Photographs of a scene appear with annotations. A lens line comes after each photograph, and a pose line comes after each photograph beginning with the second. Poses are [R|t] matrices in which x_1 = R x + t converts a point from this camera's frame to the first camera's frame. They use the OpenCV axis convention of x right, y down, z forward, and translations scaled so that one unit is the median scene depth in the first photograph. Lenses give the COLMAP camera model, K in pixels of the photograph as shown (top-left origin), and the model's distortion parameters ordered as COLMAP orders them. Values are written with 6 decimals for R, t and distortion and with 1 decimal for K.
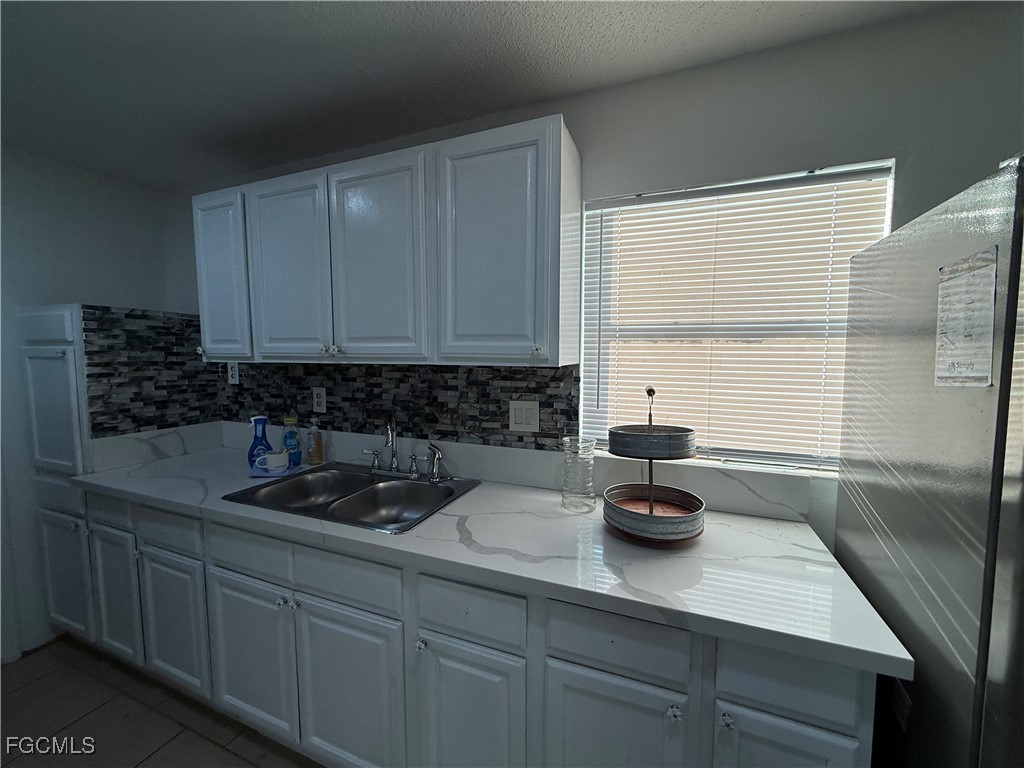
lens RADIAL K [[408.9, 0, 501.7], [0, 408.9, 382.2], [0, 0, 1]] dist [0.001107, -0.000082]
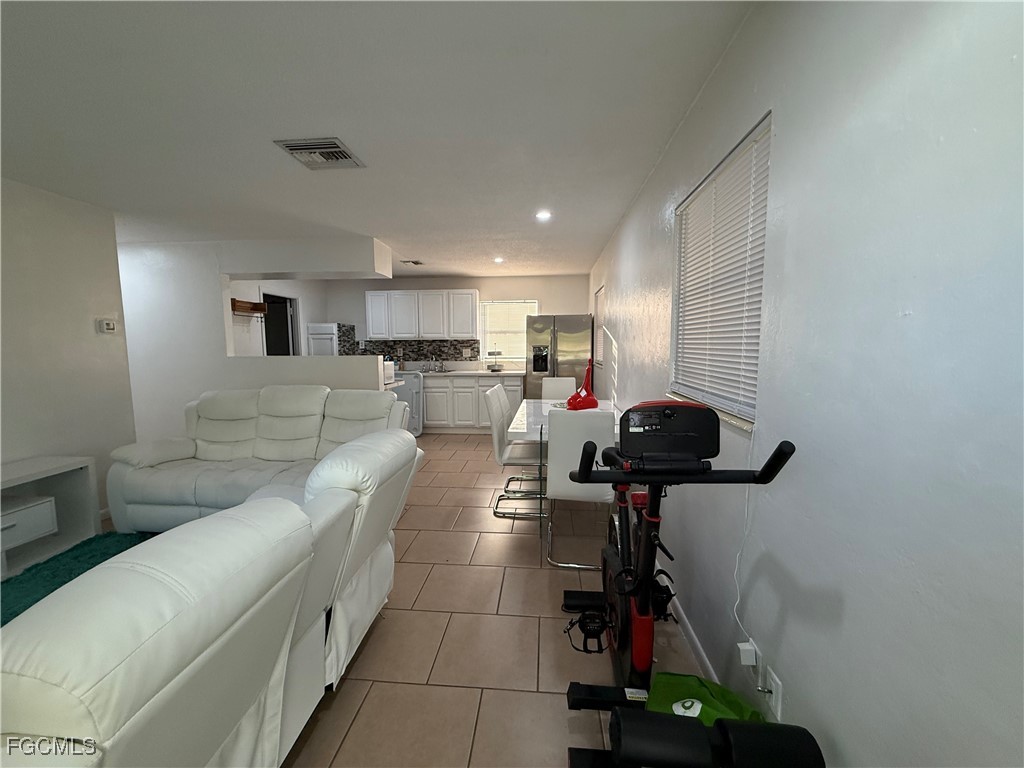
lens RADIAL K [[408.9, 0, 513.2], [0, 408.9, 384.9], [0, 0, 1]] dist [0.001107, -0.000082]
pose [[0.955421, -0.038017, 0.292790, -0.651280], [0.028027, 0.998875, 0.038242, 0.241406], [-0.293914, -0.028332, 0.955412, -2.775363]]
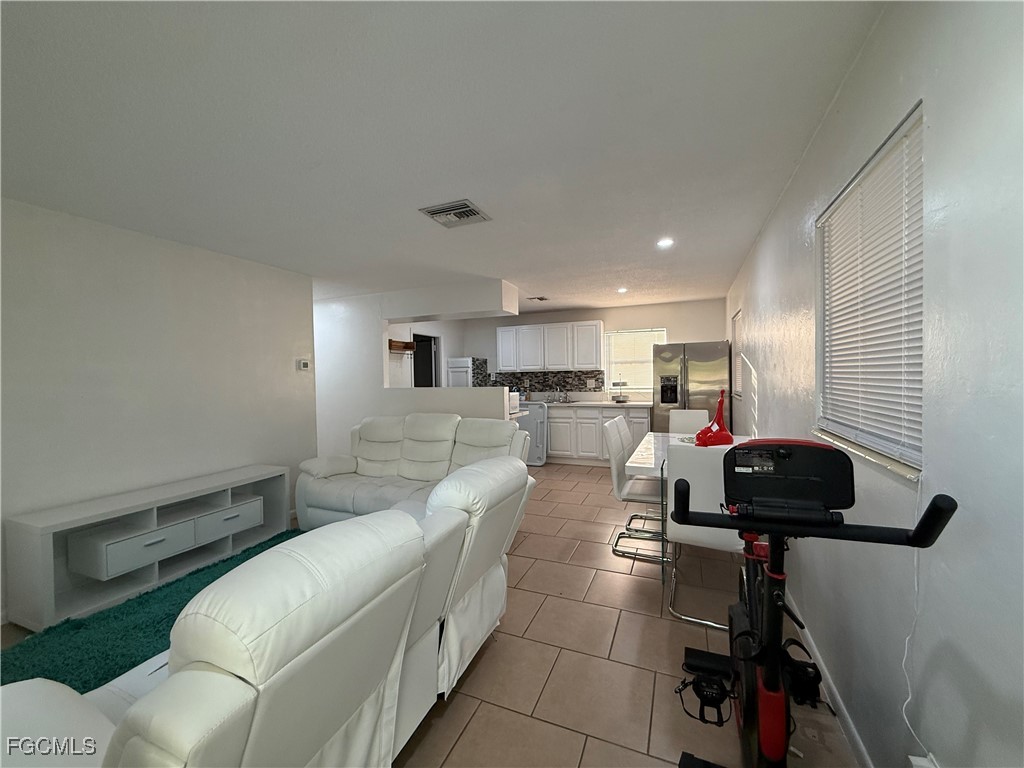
lens RADIAL K [[408.9, 0, 512.6], [0, 408.9, 384.7], [0, 0, 1]] dist [0.001107, -0.000082]
pose [[0.999654, -0.020813, -0.016067, -0.606143], [0.020086, 0.998822, -0.044164, 0.240074], [0.016967, 0.043826, 0.998895, -2.807373]]
